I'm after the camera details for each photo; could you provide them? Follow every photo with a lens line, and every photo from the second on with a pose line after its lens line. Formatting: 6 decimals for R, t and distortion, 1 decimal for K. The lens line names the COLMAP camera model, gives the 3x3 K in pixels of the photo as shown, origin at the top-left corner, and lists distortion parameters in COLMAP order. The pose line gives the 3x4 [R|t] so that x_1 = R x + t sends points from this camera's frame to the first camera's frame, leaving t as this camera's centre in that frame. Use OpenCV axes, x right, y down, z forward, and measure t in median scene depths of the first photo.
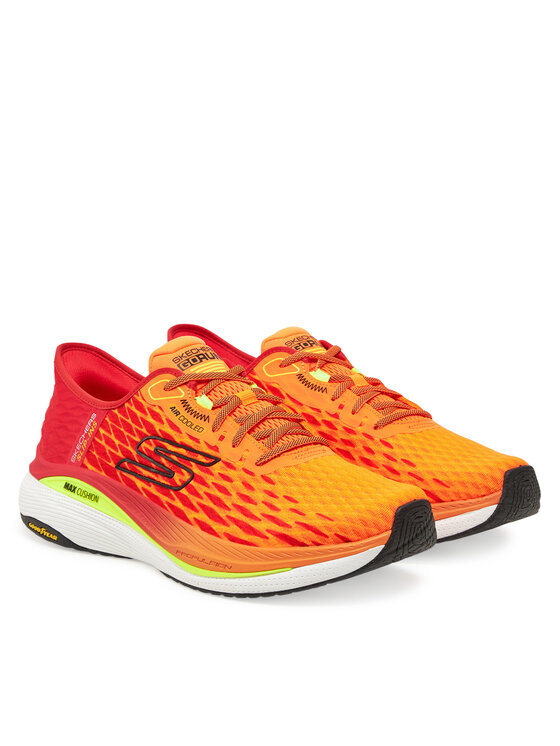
lens RADIAL K [[1959.8, 0, 280.0], [0, 1959.8, 373.1], [0, 0, 1]] dist [0.158364, 0.000000]
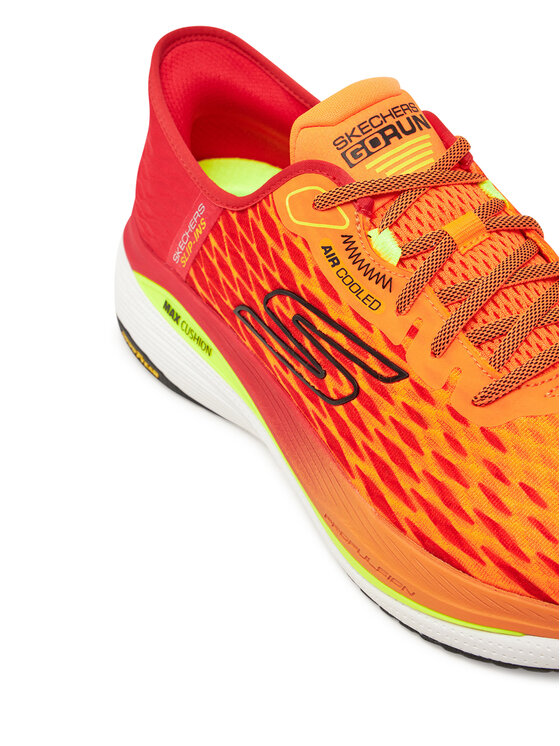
lens RADIAL K [[1419.5, 0, 280.8], [0, 1419.5, 373.0], [0, 0, 1]] dist [-0.167477, 0.000000]
pose [[0.984127, 0.076436, -0.160162, -0.002831], [0.009094, 0.879585, 0.475655, -0.136772], [0.177233, -0.469562, 0.864928, 0.652915]]
